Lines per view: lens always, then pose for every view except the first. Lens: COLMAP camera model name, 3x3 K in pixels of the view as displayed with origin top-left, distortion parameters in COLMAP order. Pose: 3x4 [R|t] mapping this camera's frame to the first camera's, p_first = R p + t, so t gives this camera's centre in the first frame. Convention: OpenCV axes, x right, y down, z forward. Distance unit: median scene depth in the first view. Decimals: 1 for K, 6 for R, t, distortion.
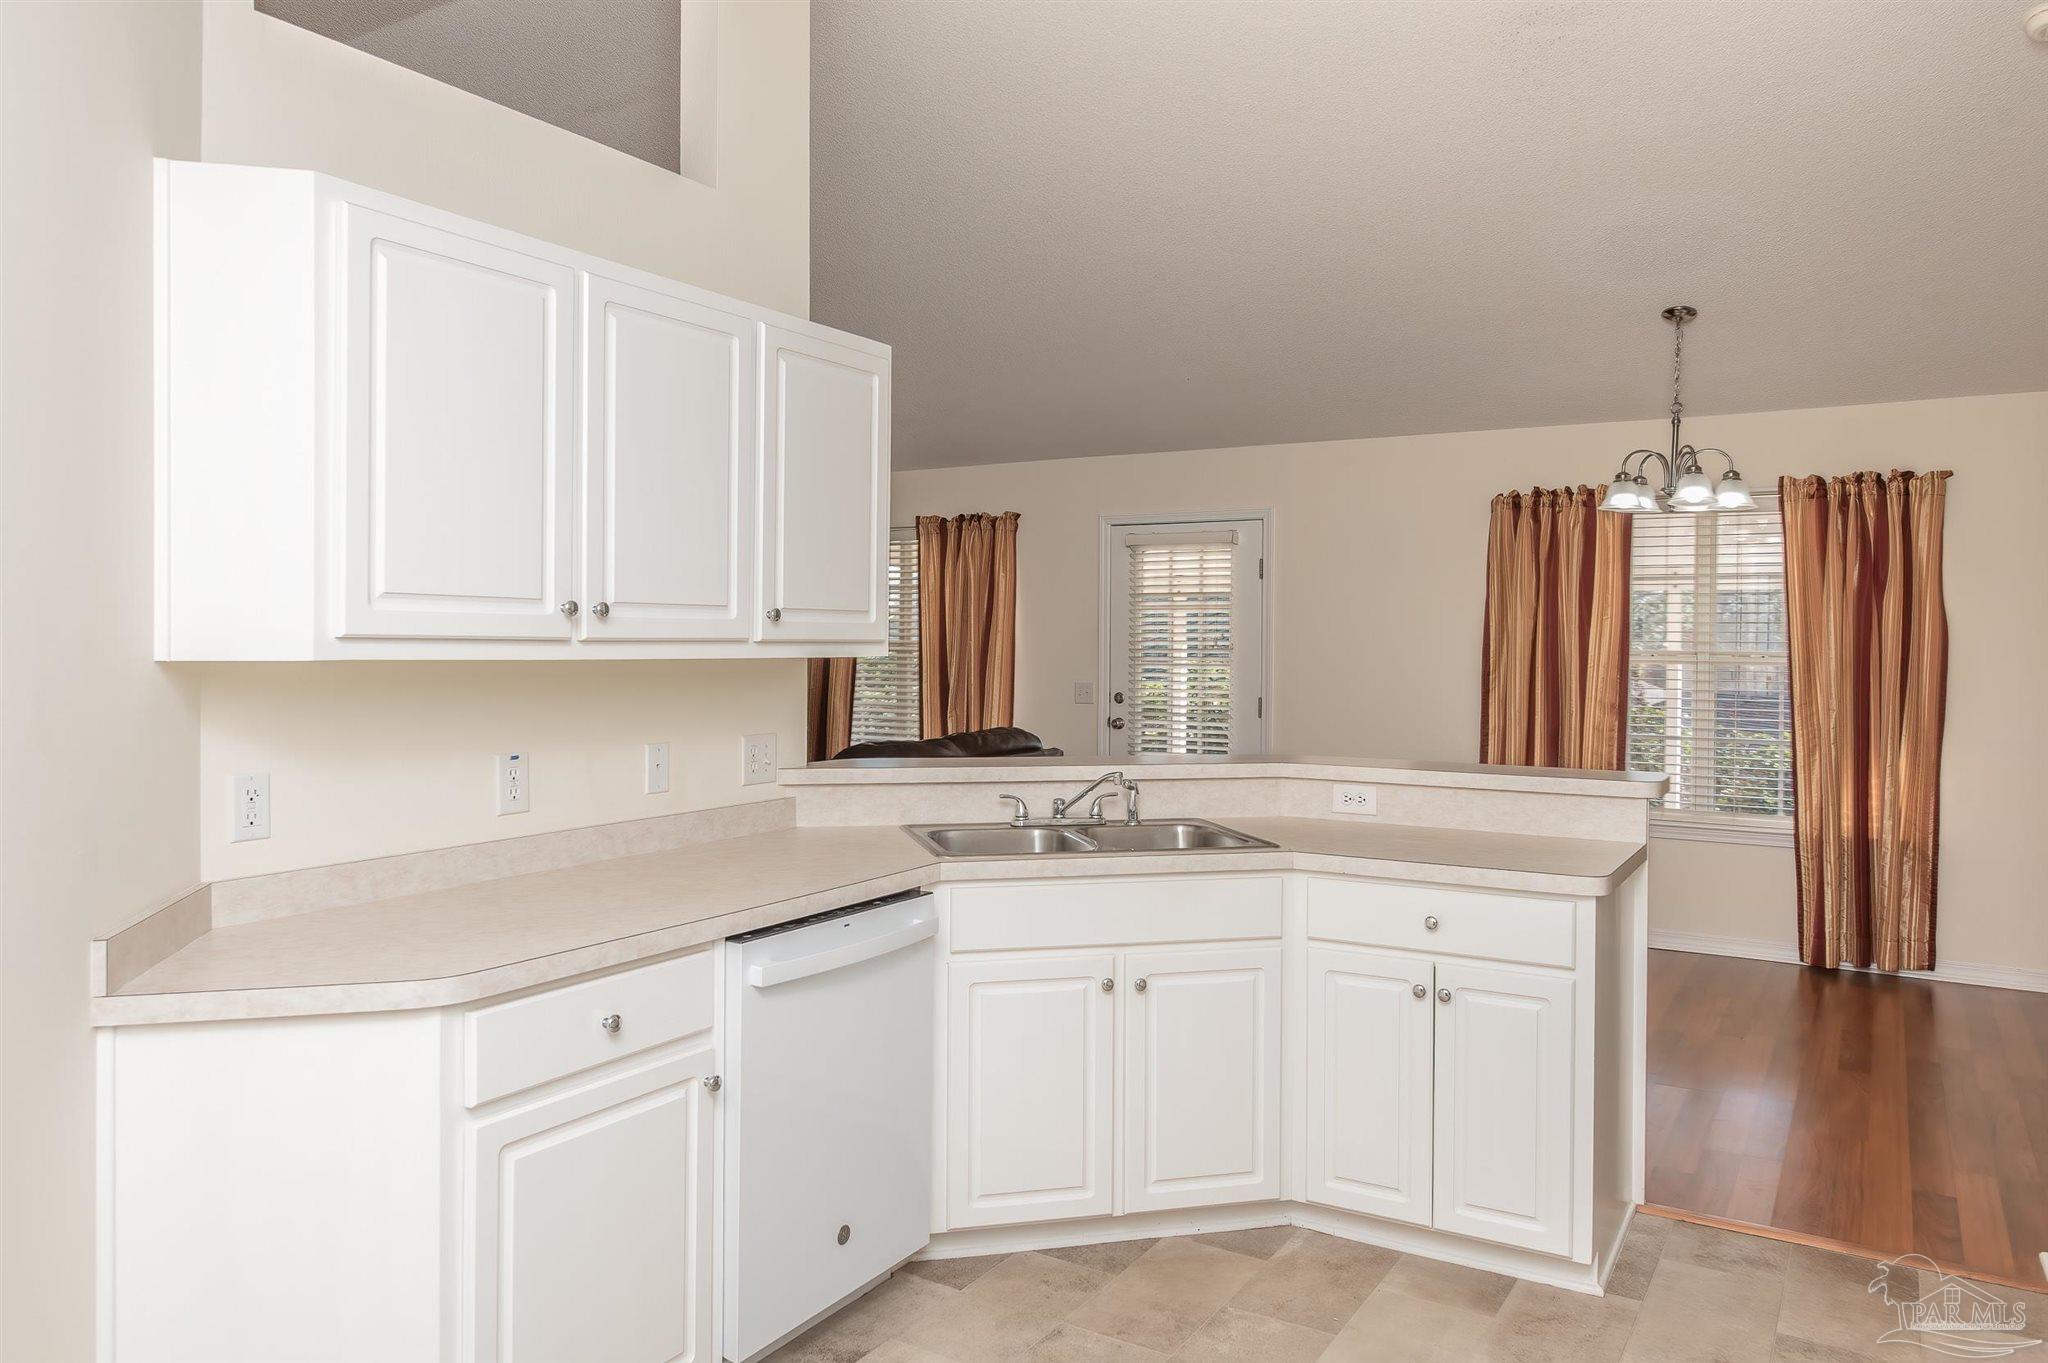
lens RADIAL K [[1370.4, 0, 1021.6], [0, 1370.4, 661.1], [0, 0, 1]] dist [-0.021809, 0.000407]
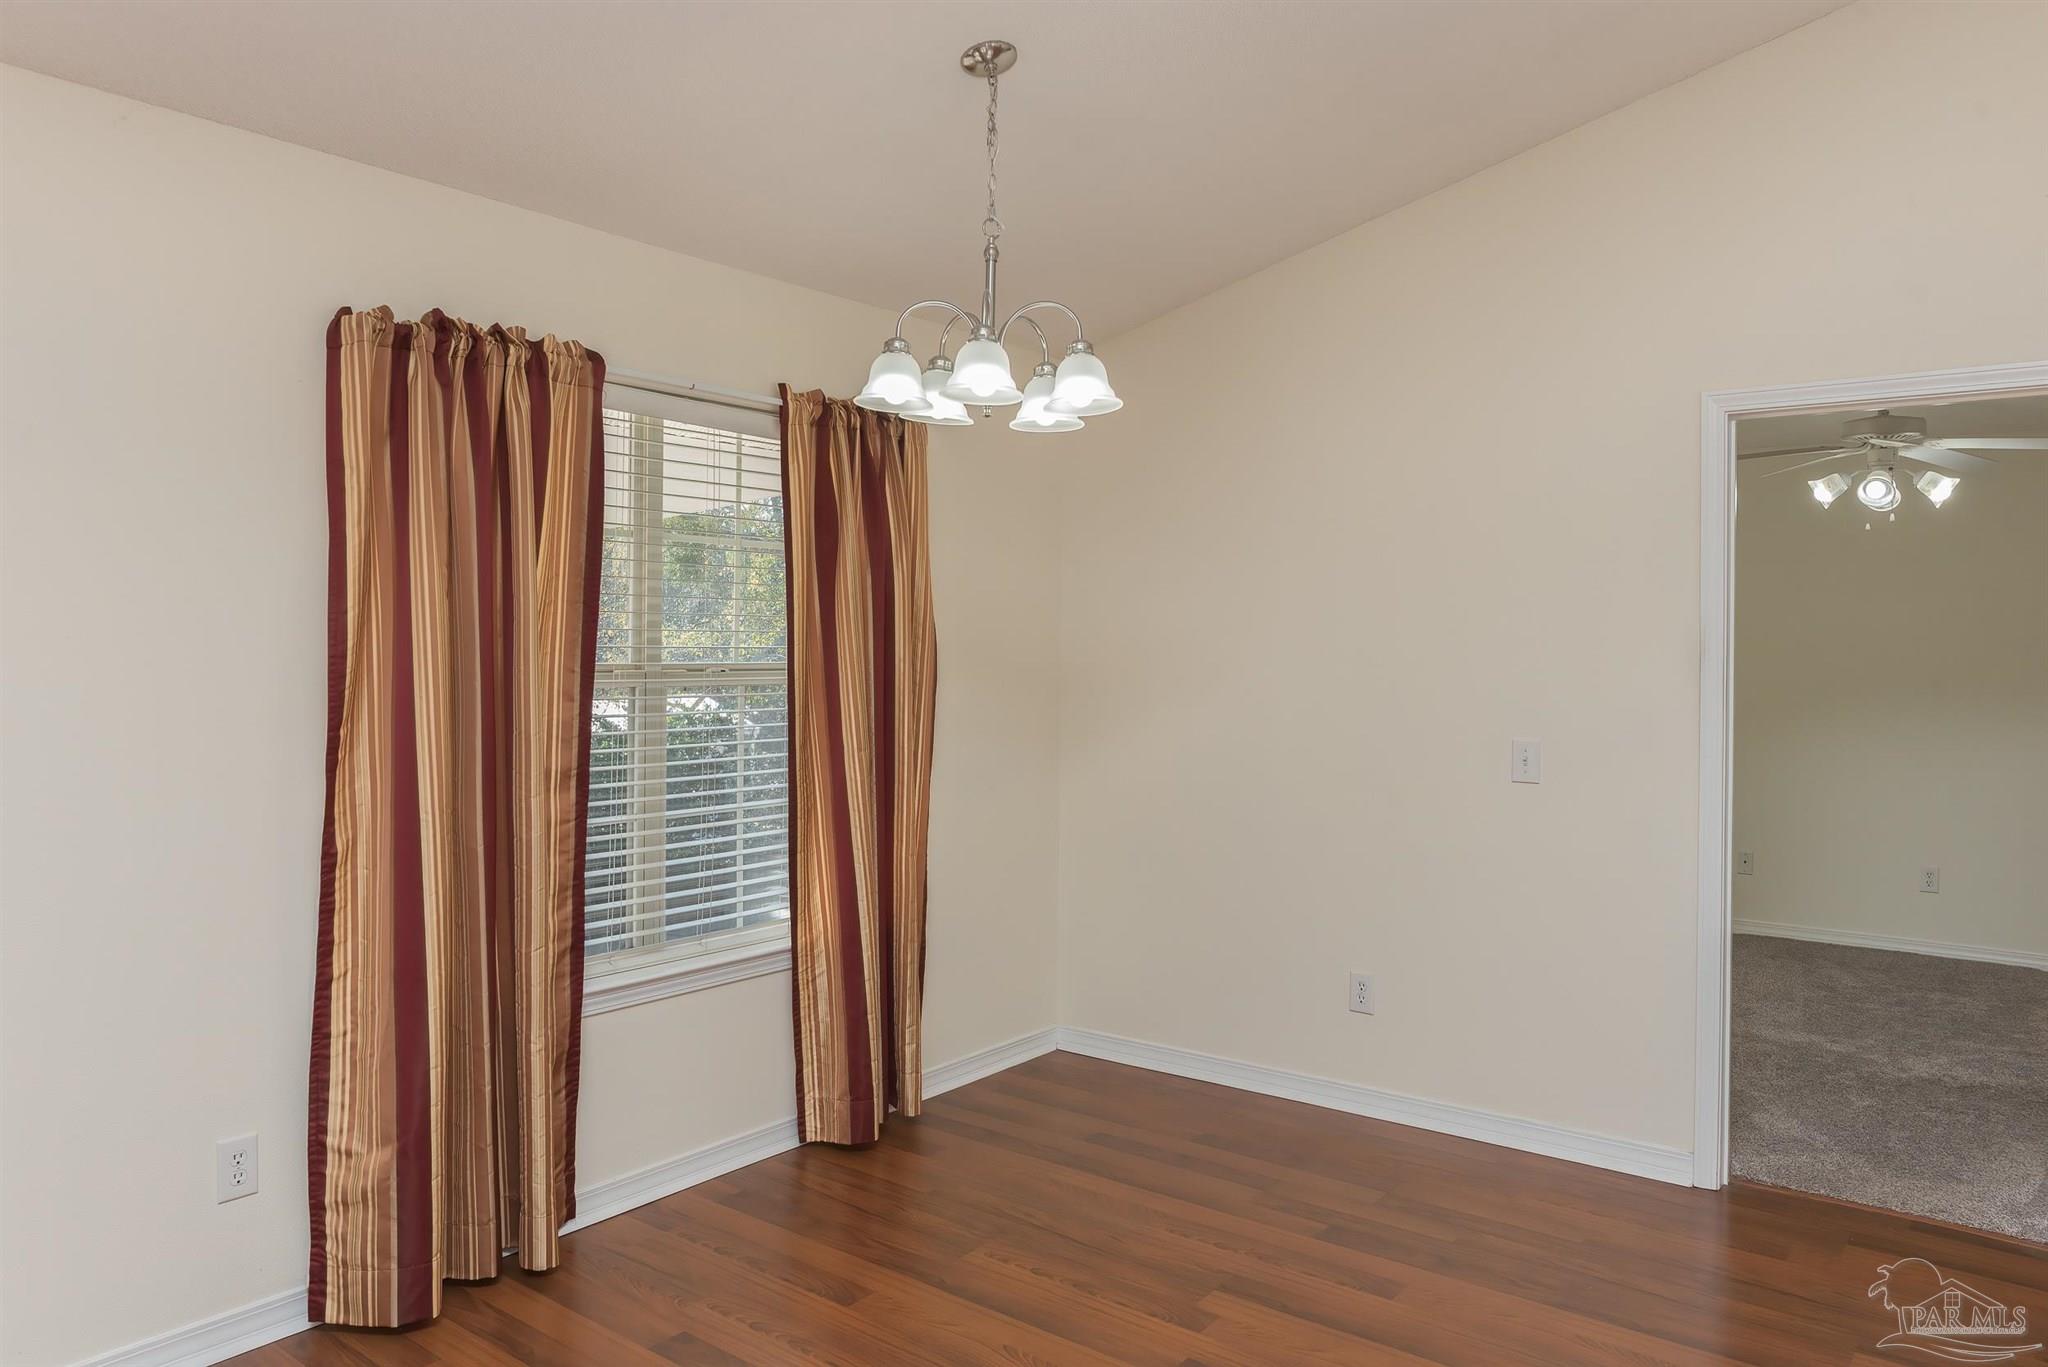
lens RADIAL K [[1370.4, 0, 1021.6], [0, 1370.4, 663.1], [0, 0, 1]] dist [-0.021809, 0.000407]
pose [[0.100248, -0.019403, 0.994773, -0.056540], [0.014532, 0.999732, 0.018036, -0.015952], [-0.994856, 0.012648, 0.100503, 0.772227]]
